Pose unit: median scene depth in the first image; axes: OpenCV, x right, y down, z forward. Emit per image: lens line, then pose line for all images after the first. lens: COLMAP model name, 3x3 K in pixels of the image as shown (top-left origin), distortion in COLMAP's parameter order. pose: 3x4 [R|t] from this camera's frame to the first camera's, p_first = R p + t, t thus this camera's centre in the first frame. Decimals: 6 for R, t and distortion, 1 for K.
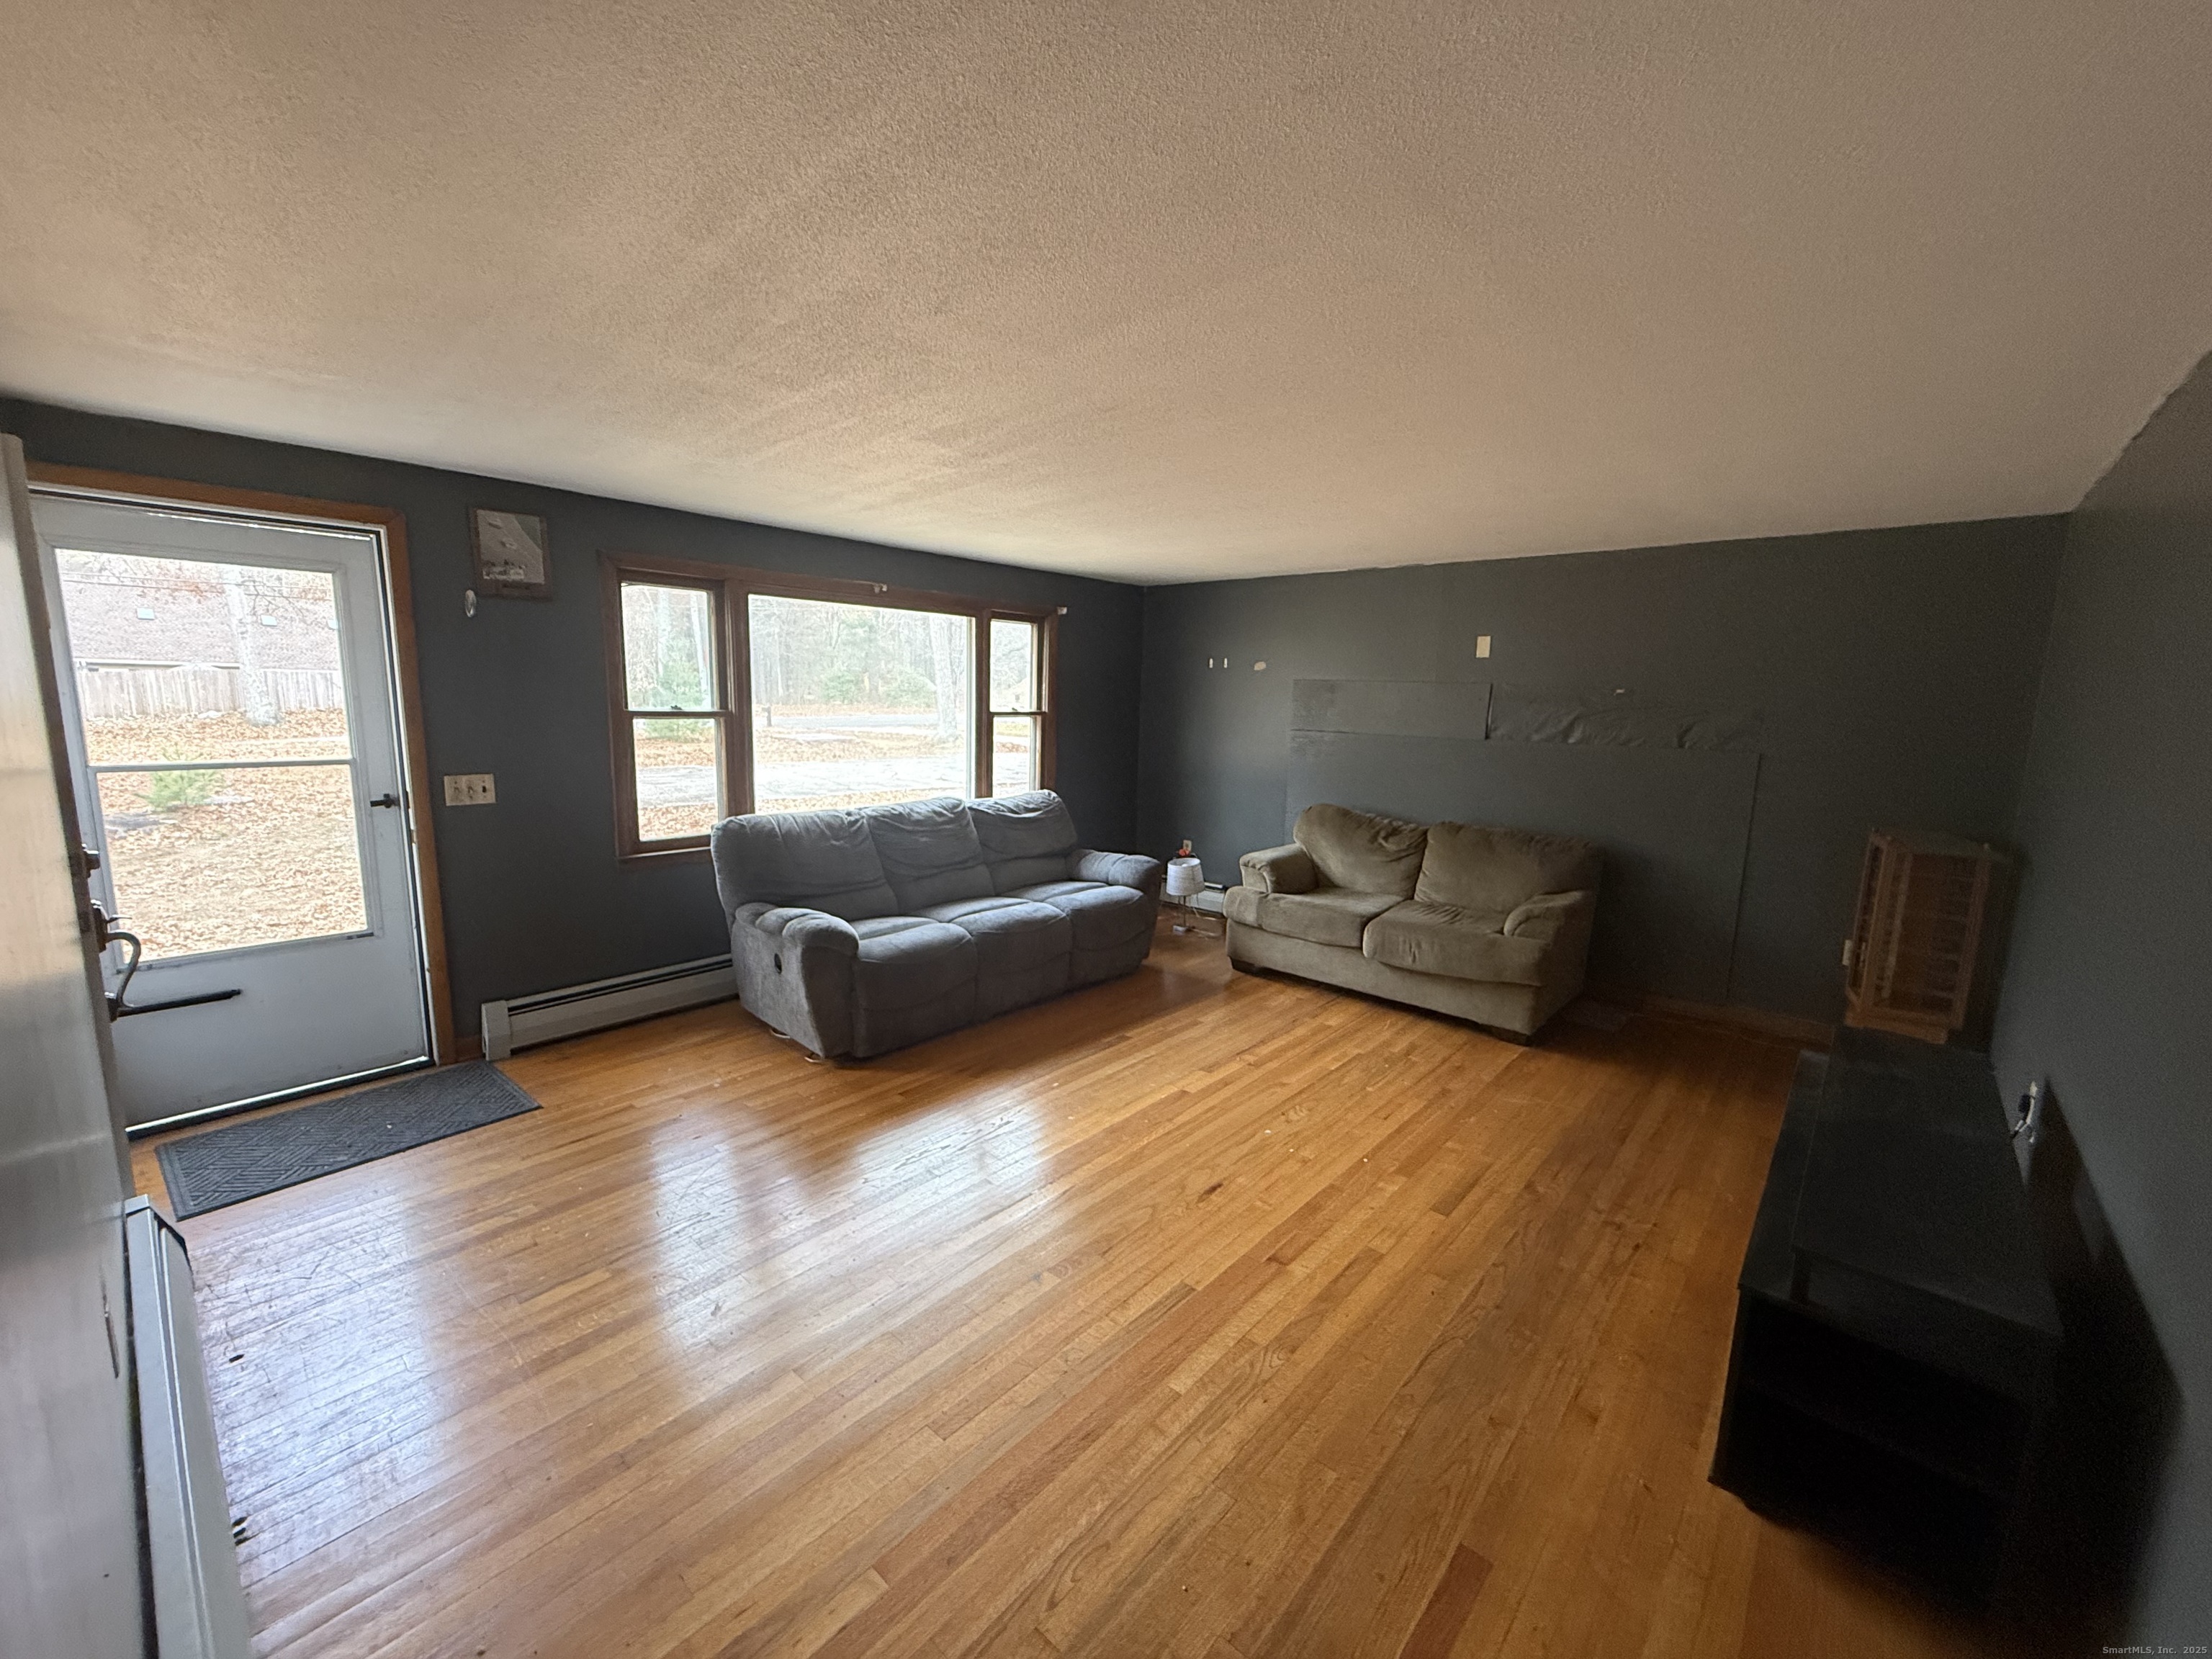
lens RADIAL K [[881.0, 0, 1099.0], [0, 881.0, 831.7], [0, 0, 1]] dist [0.000217, -0.000528]
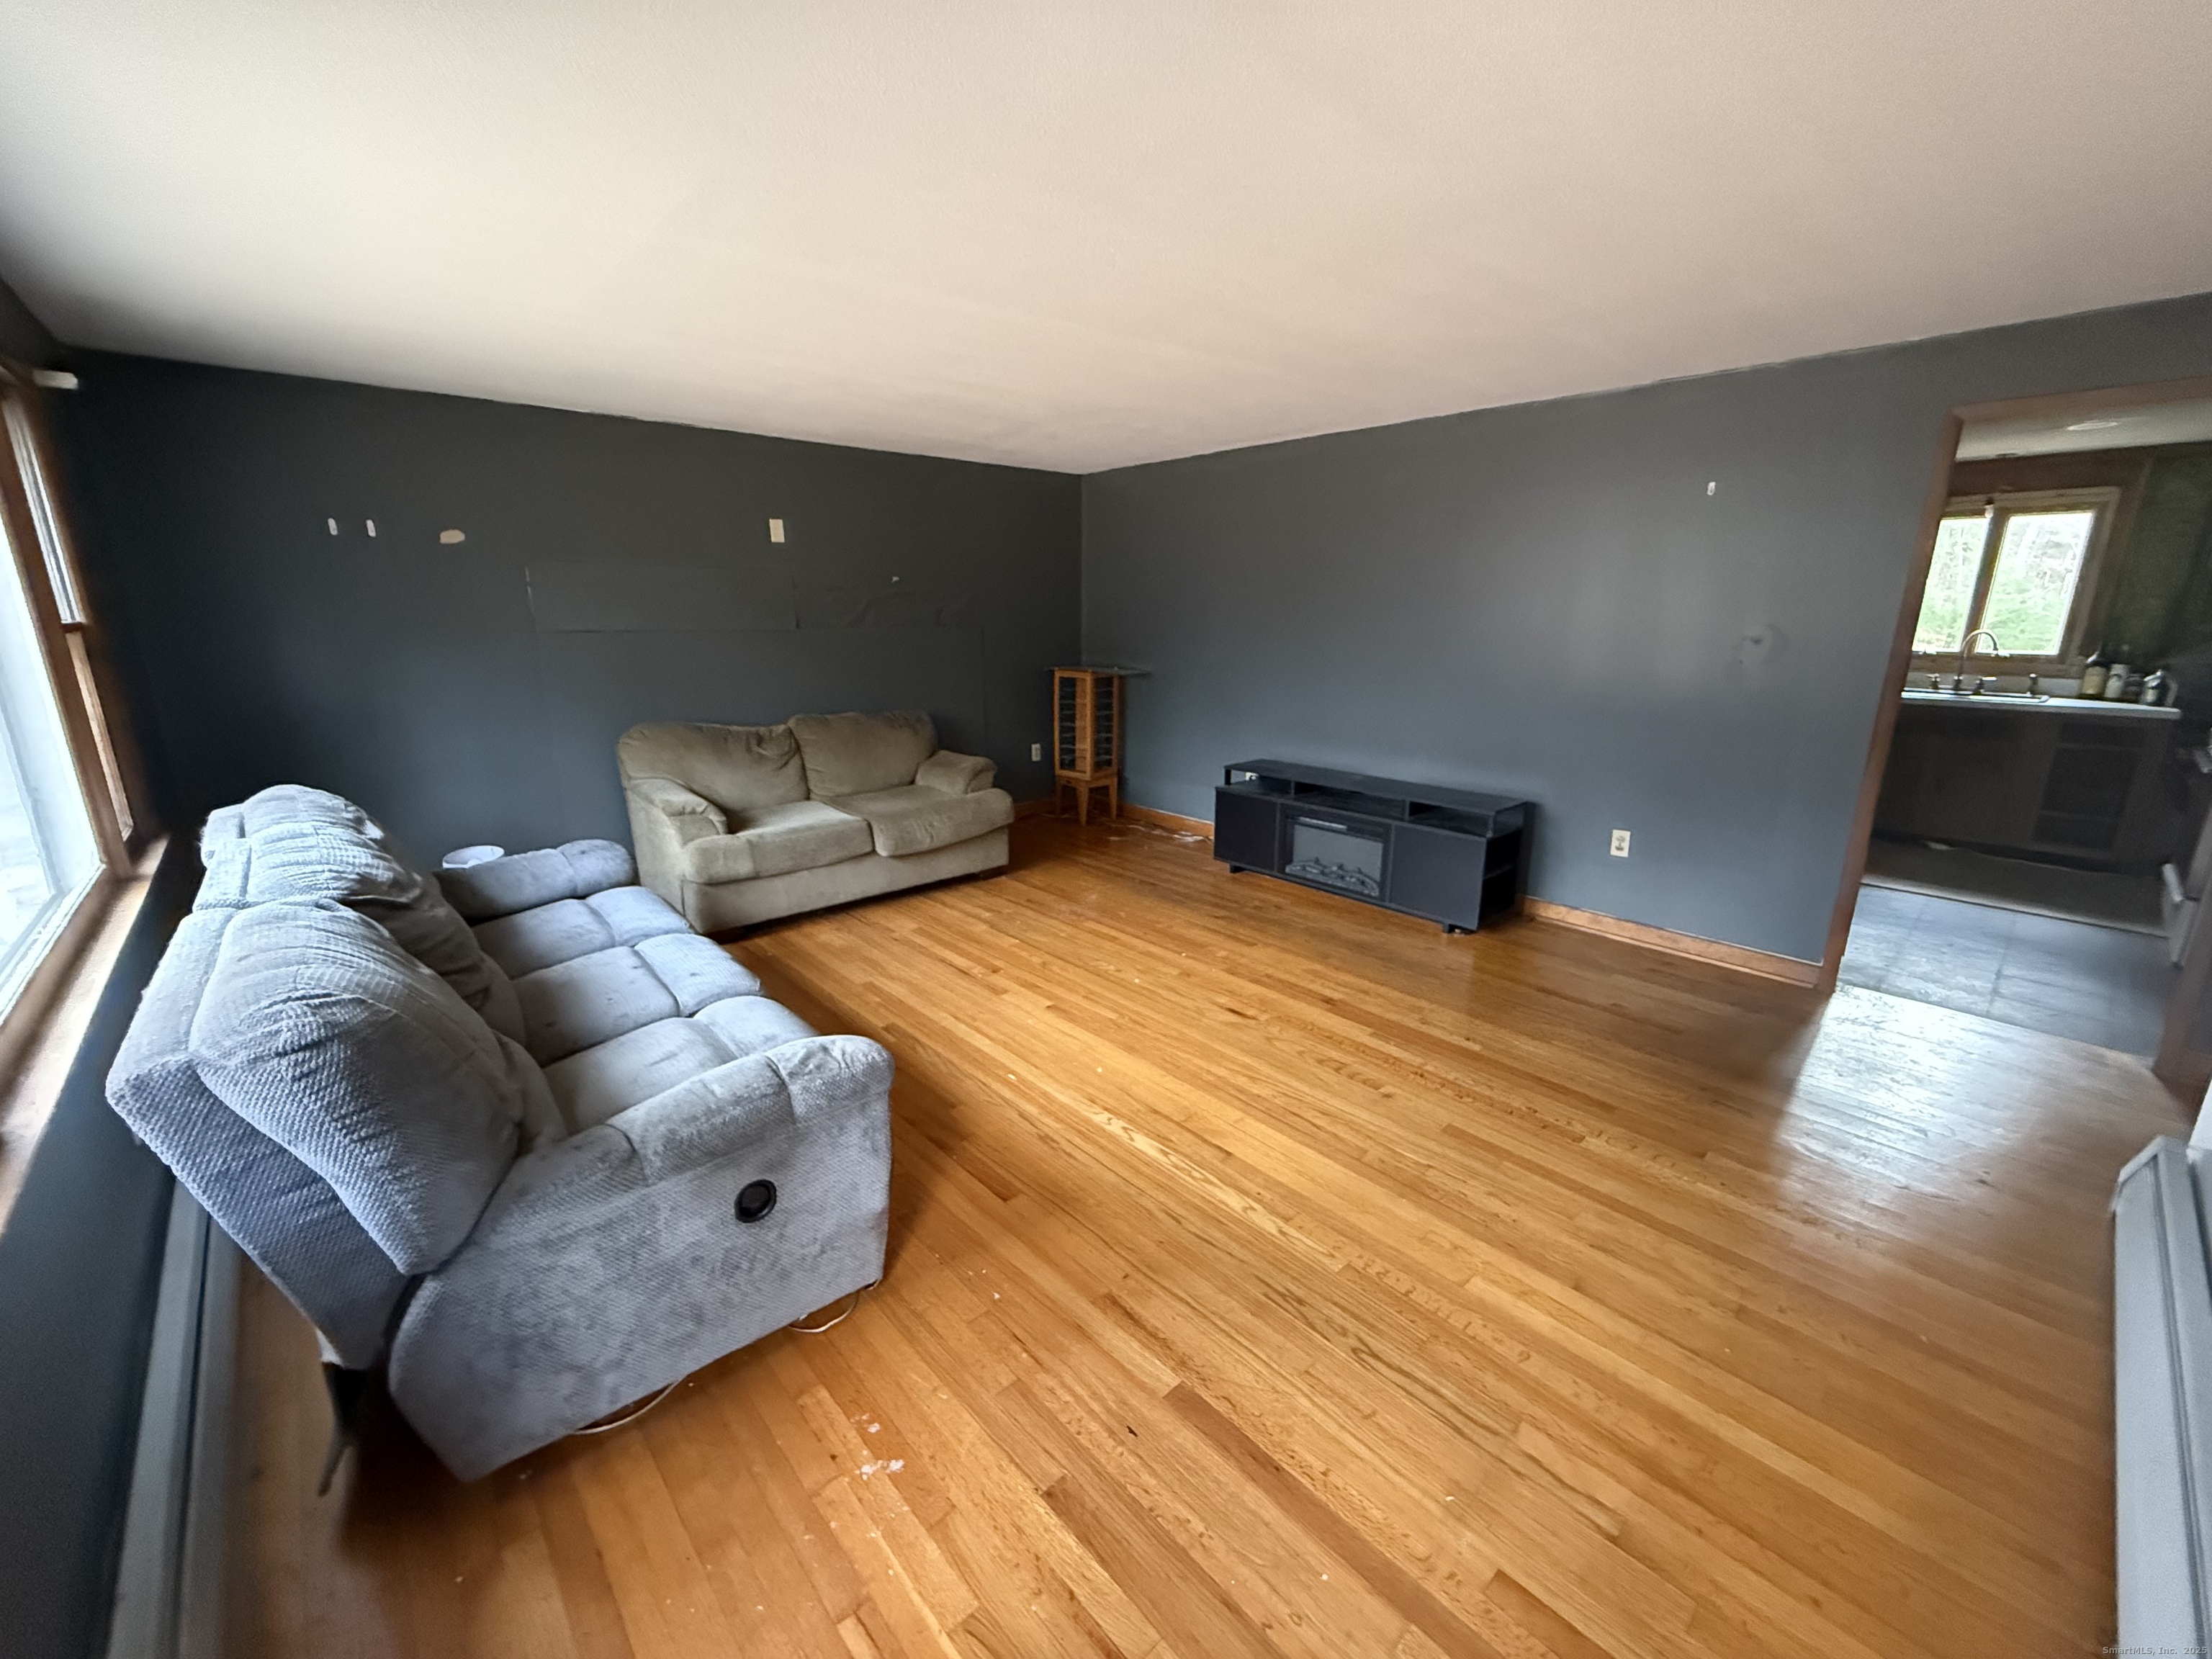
lens RADIAL K [[881.0, 0, 1102.6], [0, 881.0, 834.0], [0, 0, 1]] dist [0.000217, -0.000528]
pose [[0.104815, -0.272959, 0.956299, -0.660883], [0.154757, 0.954358, 0.255443, -0.103965], [-0.982377, 0.121220, 0.142273, 0.682403]]
